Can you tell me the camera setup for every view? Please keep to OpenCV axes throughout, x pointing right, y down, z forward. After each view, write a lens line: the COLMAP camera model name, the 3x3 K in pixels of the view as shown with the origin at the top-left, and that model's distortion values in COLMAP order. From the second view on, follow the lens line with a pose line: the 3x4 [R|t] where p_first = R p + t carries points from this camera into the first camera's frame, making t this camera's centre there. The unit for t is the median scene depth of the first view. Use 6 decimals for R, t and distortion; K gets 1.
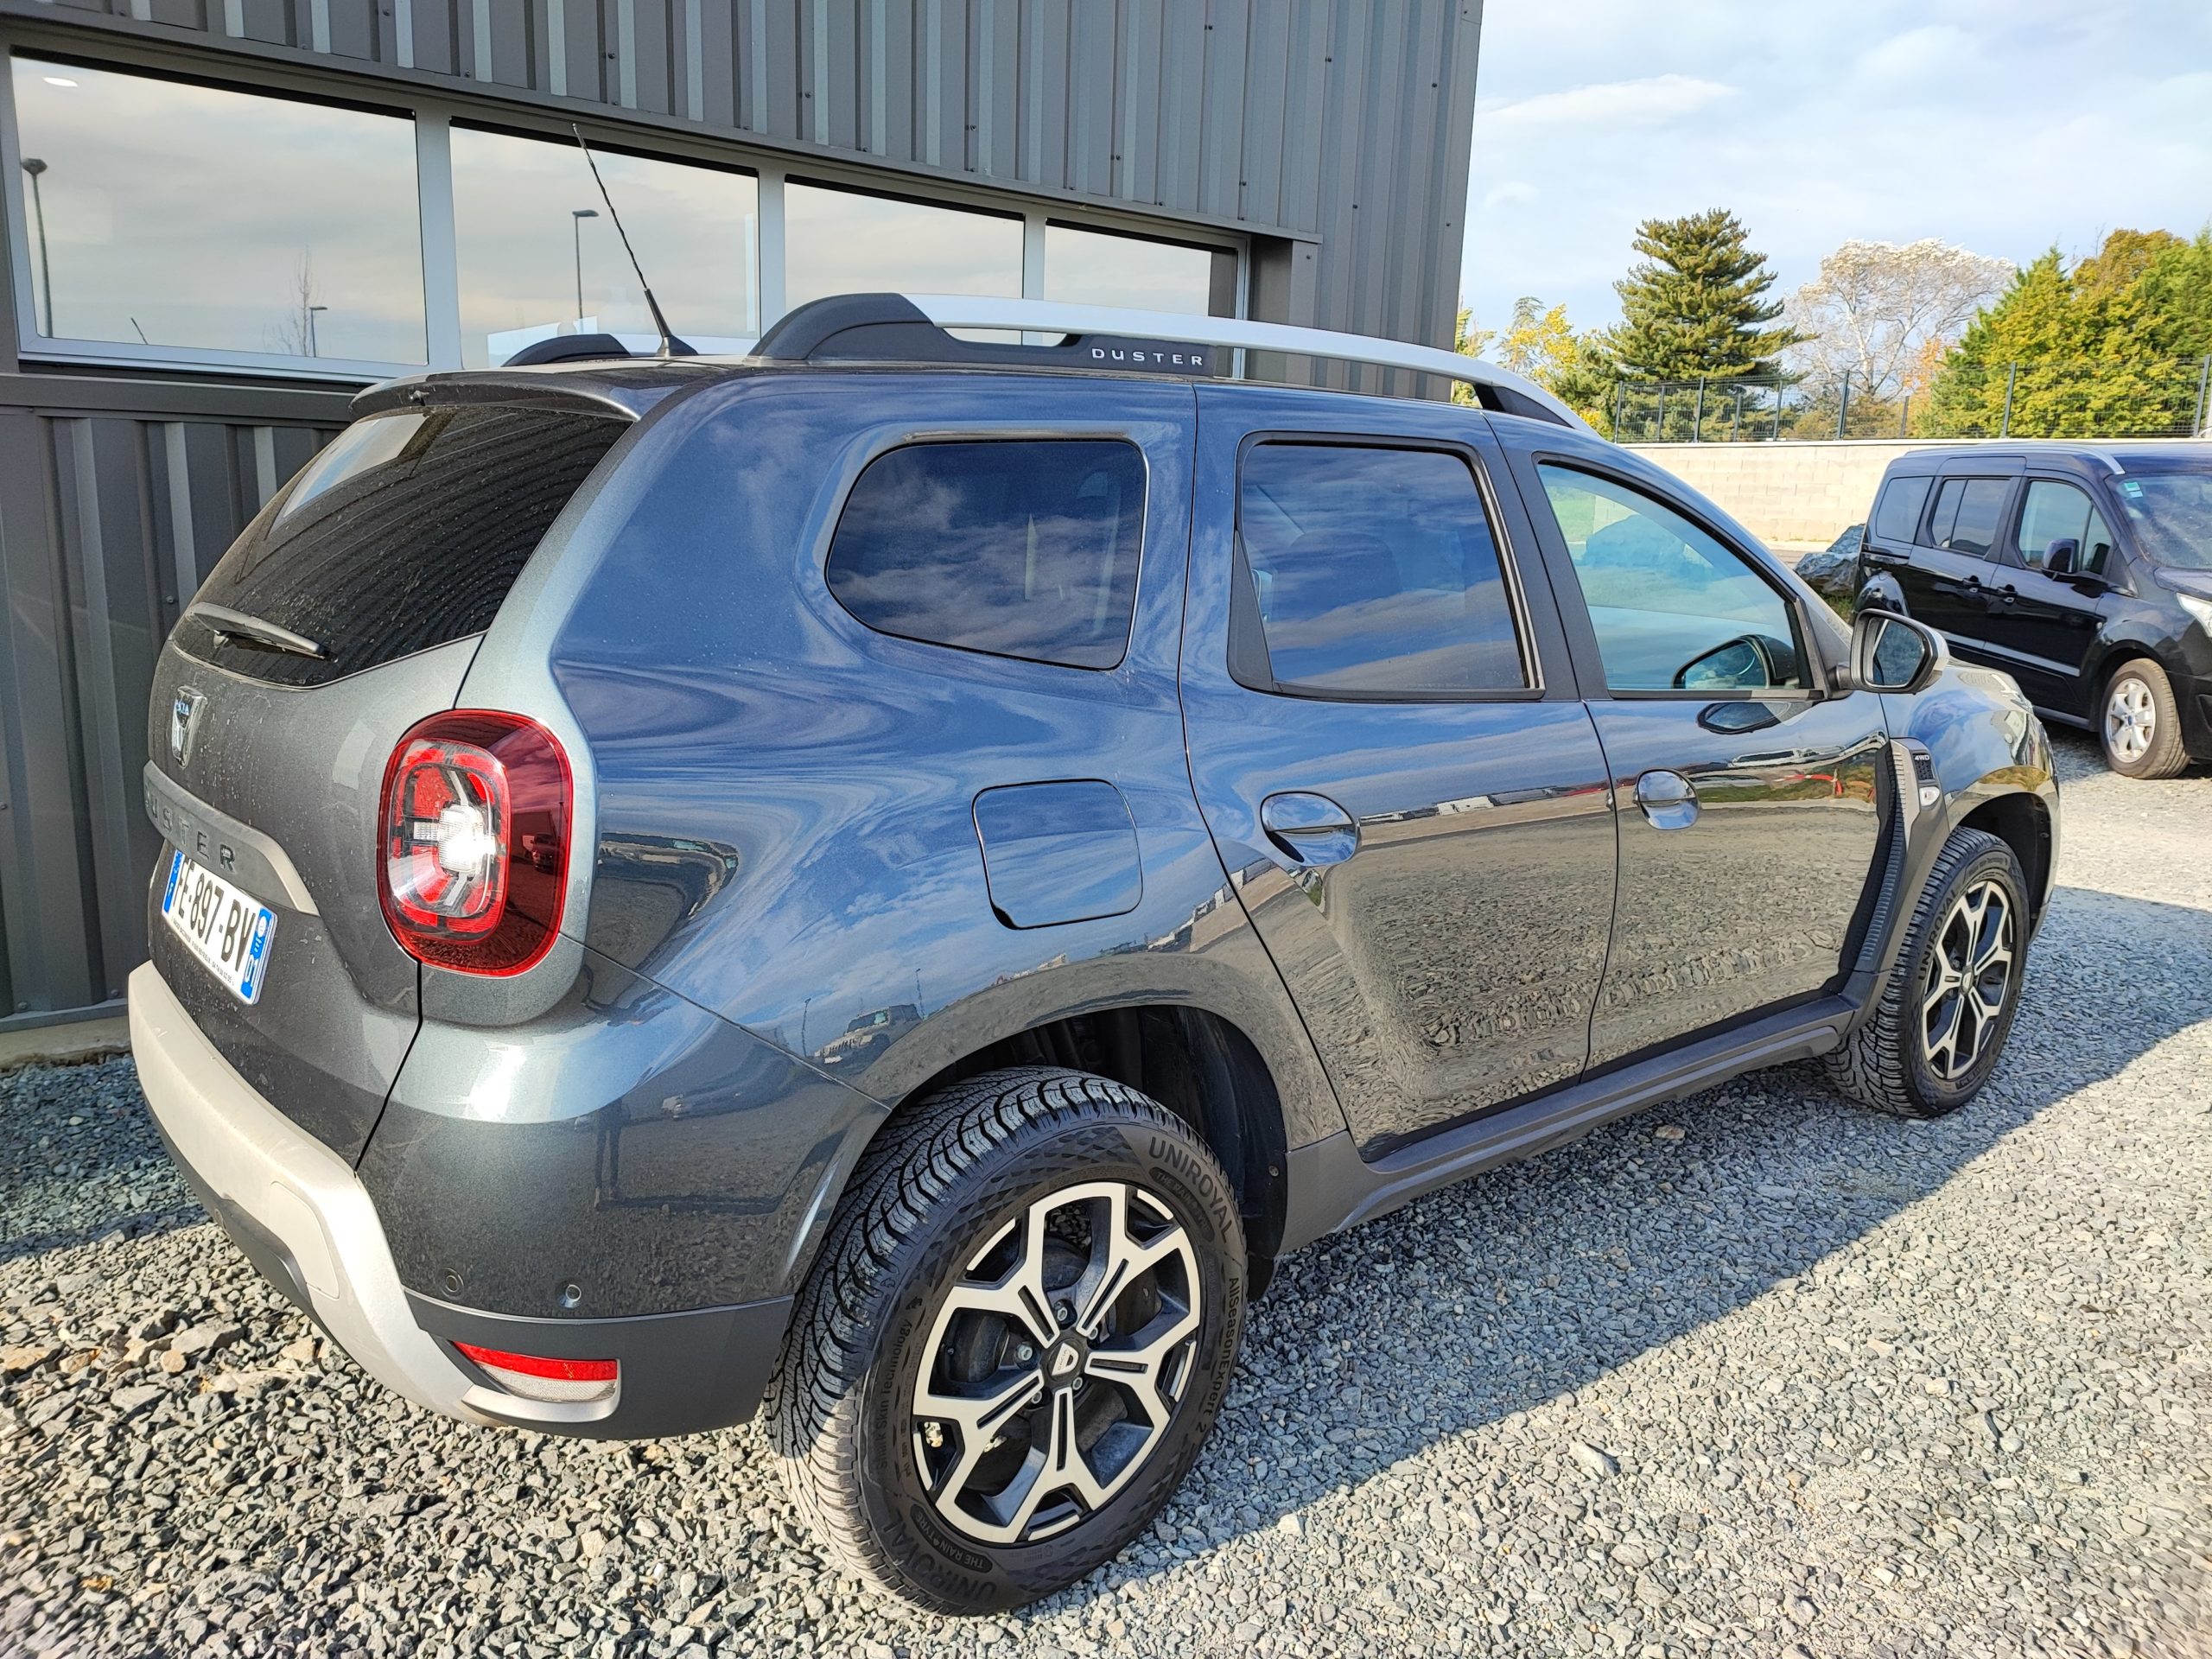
lens RADIAL K [[1854.4, 0, 1039.2], [0, 1854.4, 831.2], [0, 0, 1]] dist [0.113353, -0.148142]
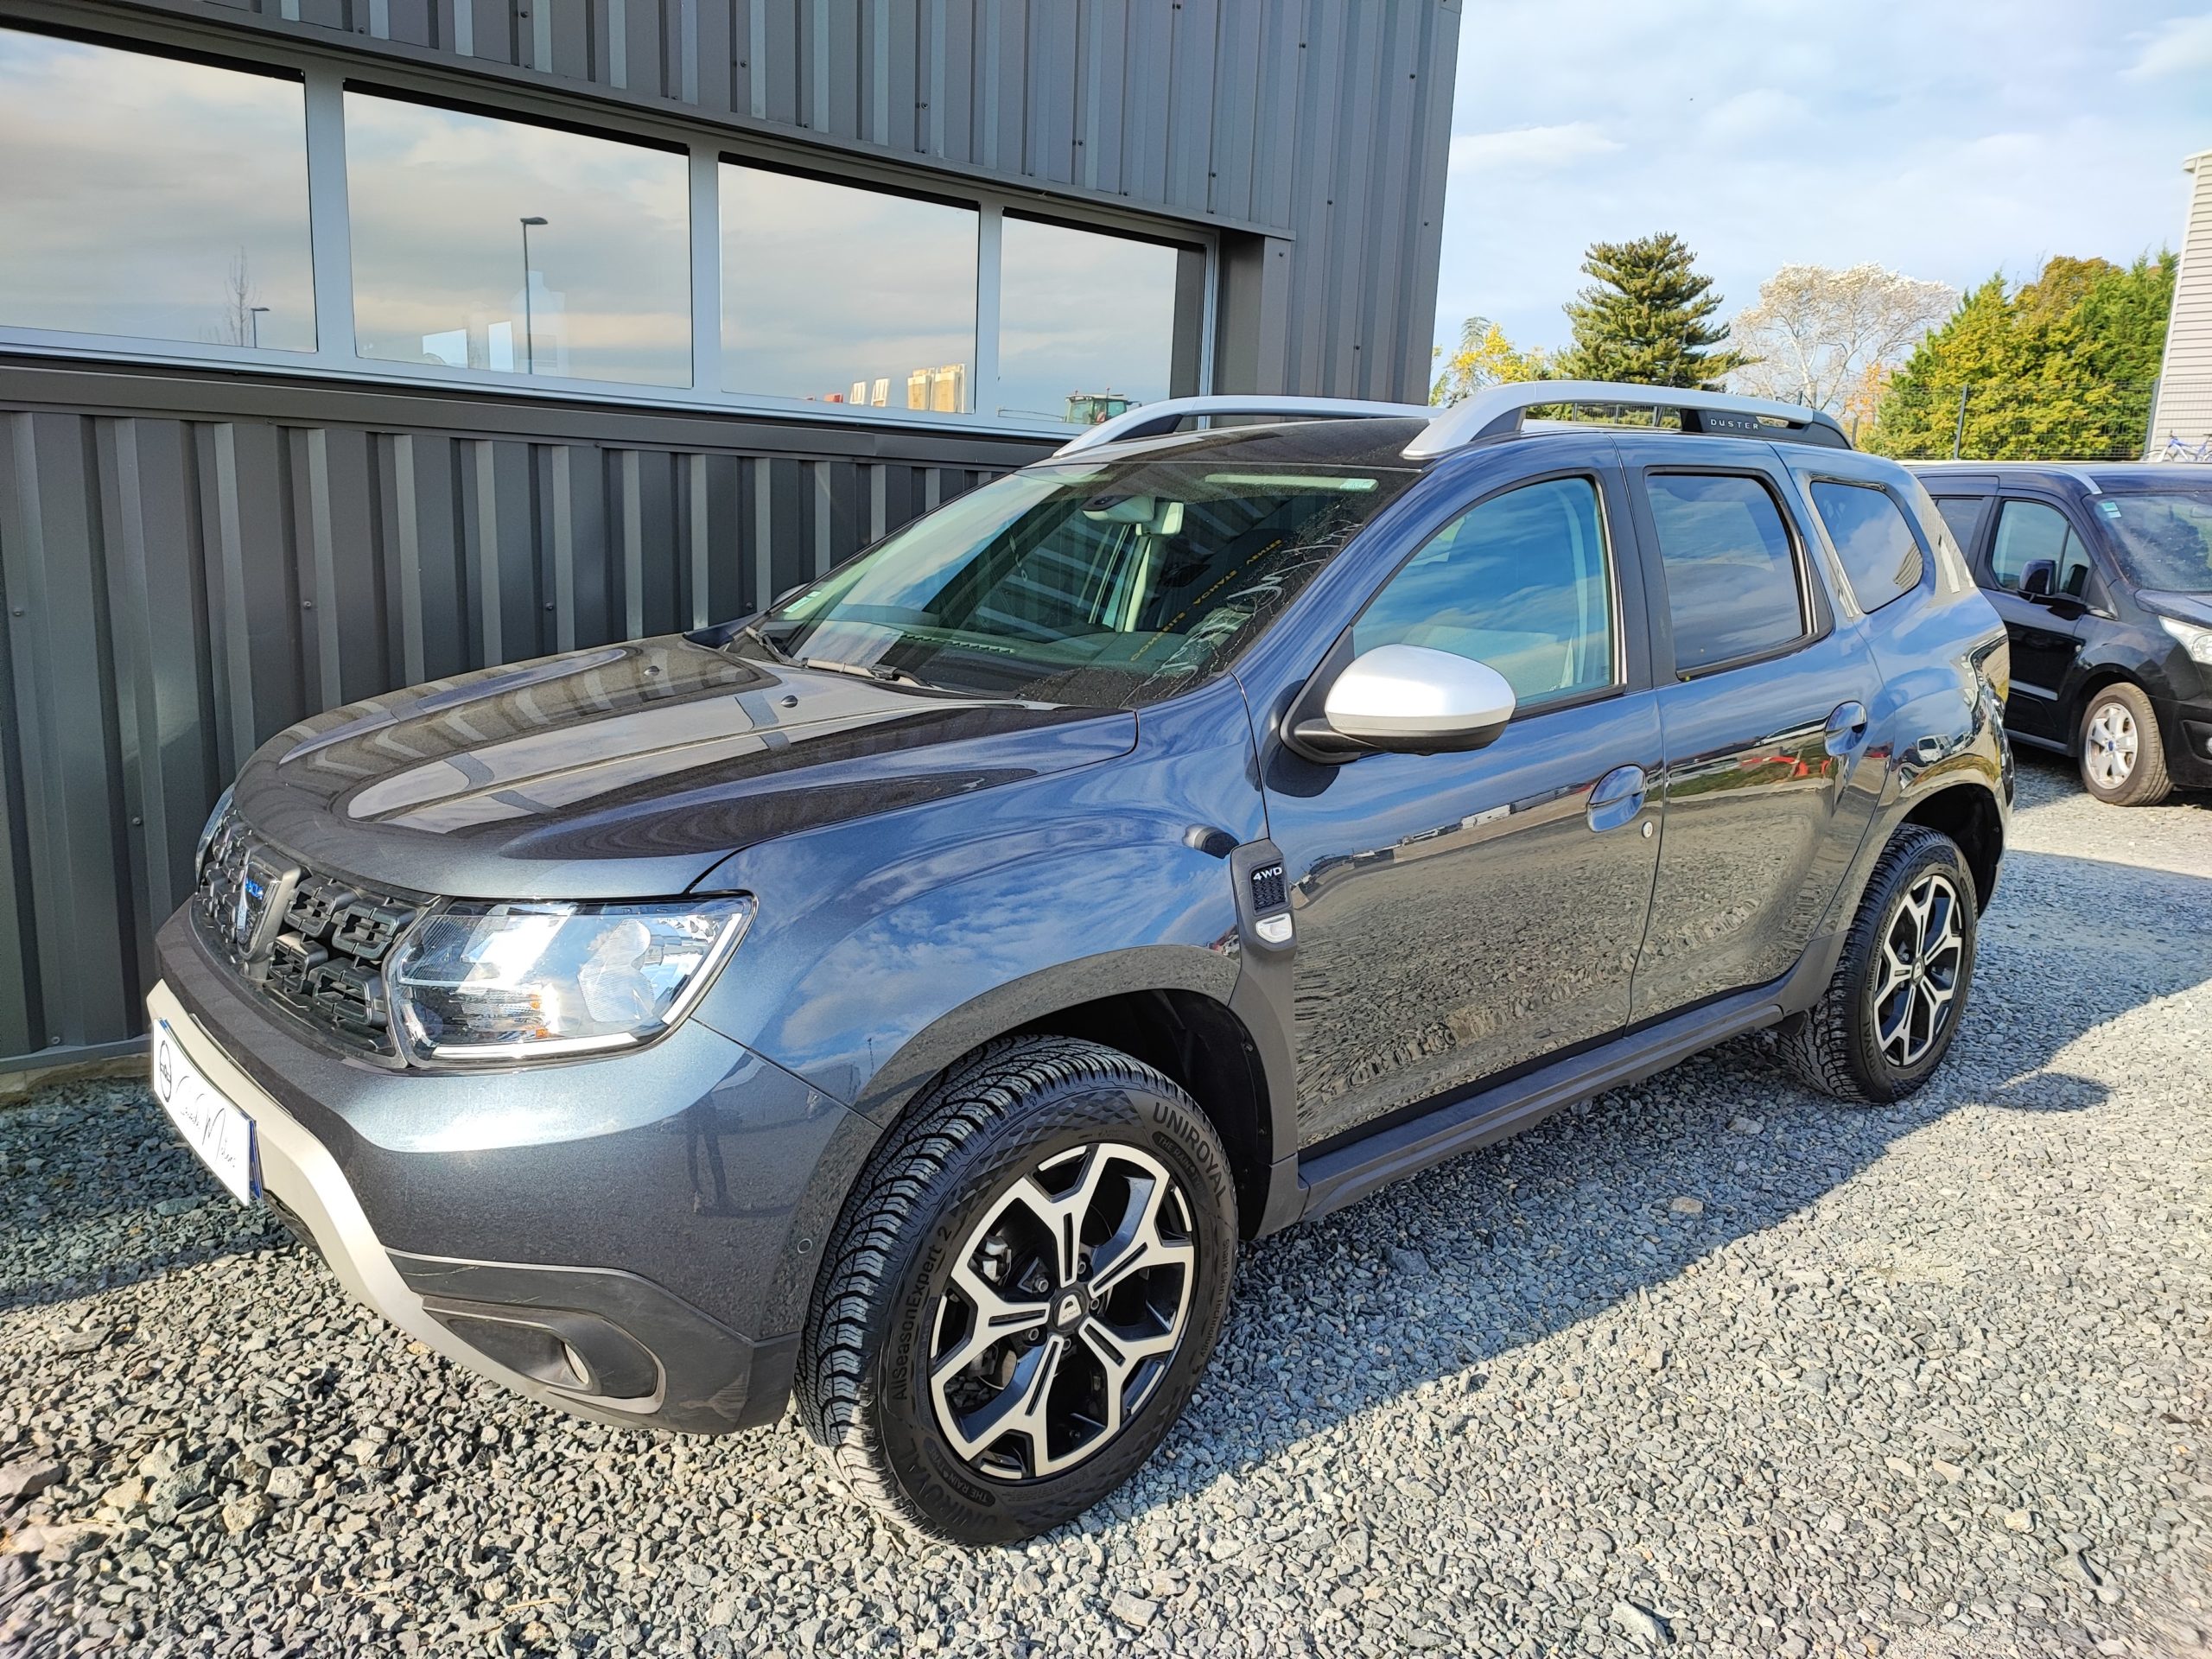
lens RADIAL K [[1756.7, 0, 1008.2], [0, 1756.7, 829.4], [0, 0, 1]] dist [0.094486, -0.112096]
pose [[0.999937, 0.003176, 0.010799, -0.002886], [-0.003140, 0.999990, -0.003265, -0.020690], [-0.010809, 0.003231, 0.999936, 0.162274]]
